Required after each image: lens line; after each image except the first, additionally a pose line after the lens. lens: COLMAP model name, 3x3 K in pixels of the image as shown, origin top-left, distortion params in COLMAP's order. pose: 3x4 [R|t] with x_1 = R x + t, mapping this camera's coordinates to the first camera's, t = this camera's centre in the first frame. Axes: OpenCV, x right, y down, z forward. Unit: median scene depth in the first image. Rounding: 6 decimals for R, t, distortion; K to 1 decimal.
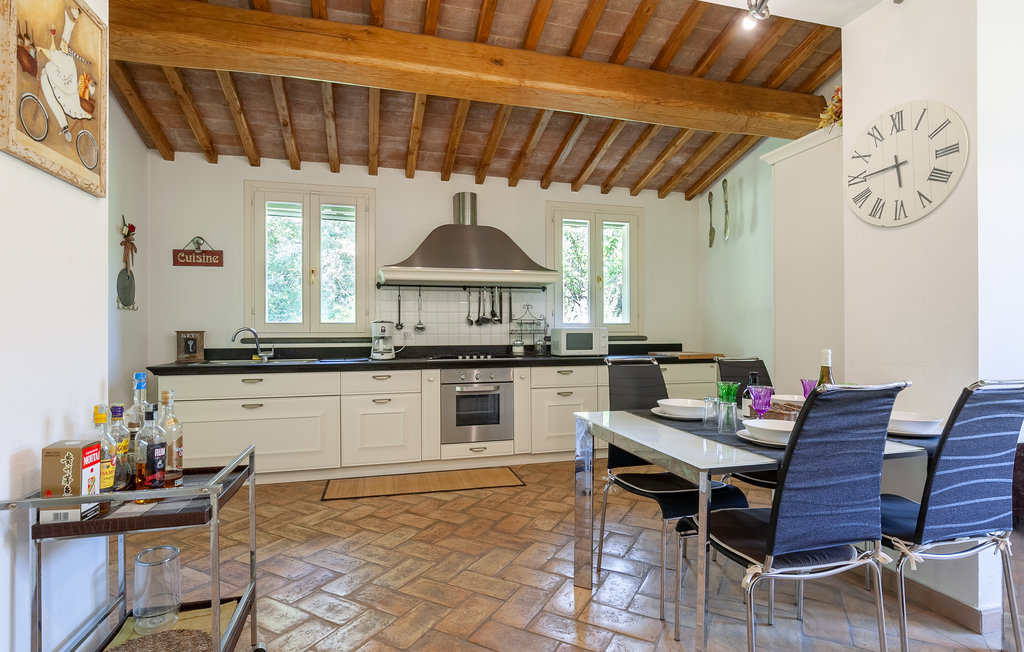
lens RADIAL K [[524.1, 0, 513.0], [0, 524.1, 330.0], [0, 0, 1]] dist [-0.000406, 0.000005]
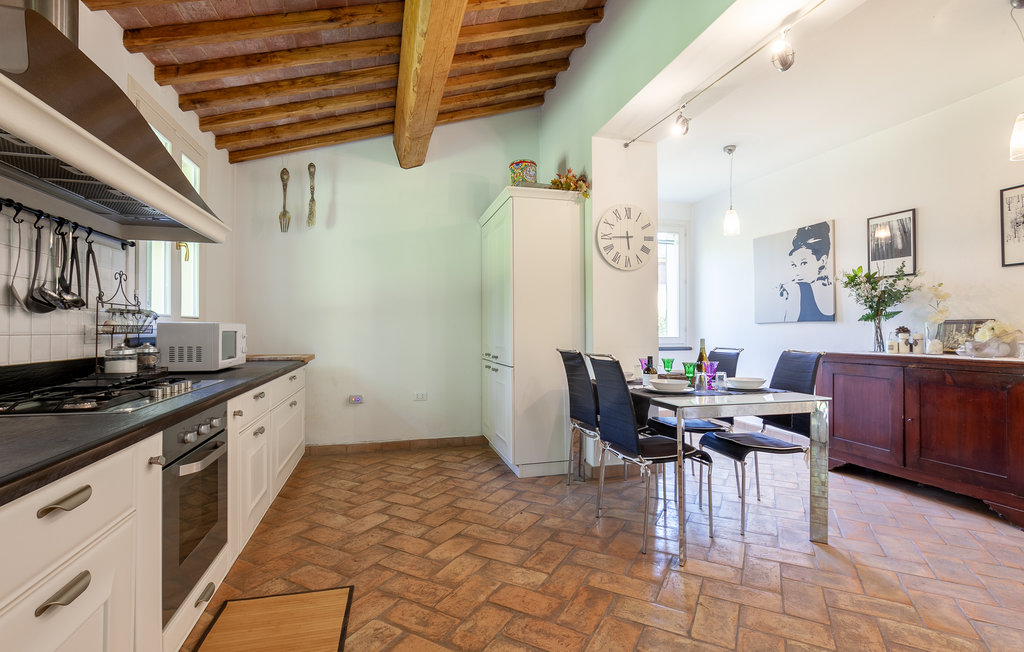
lens RADIAL K [[461.6, 0, 508.0], [0, 461.6, 322.6], [0, 0, 1]] dist [-0.024535, -0.000203]
pose [[0.007734, 0.015263, 0.999854, -0.635580], [-0.003258, 0.999879, -0.015238, 0.004459], [-0.999965, -0.003140, 0.007783, 1.045825]]
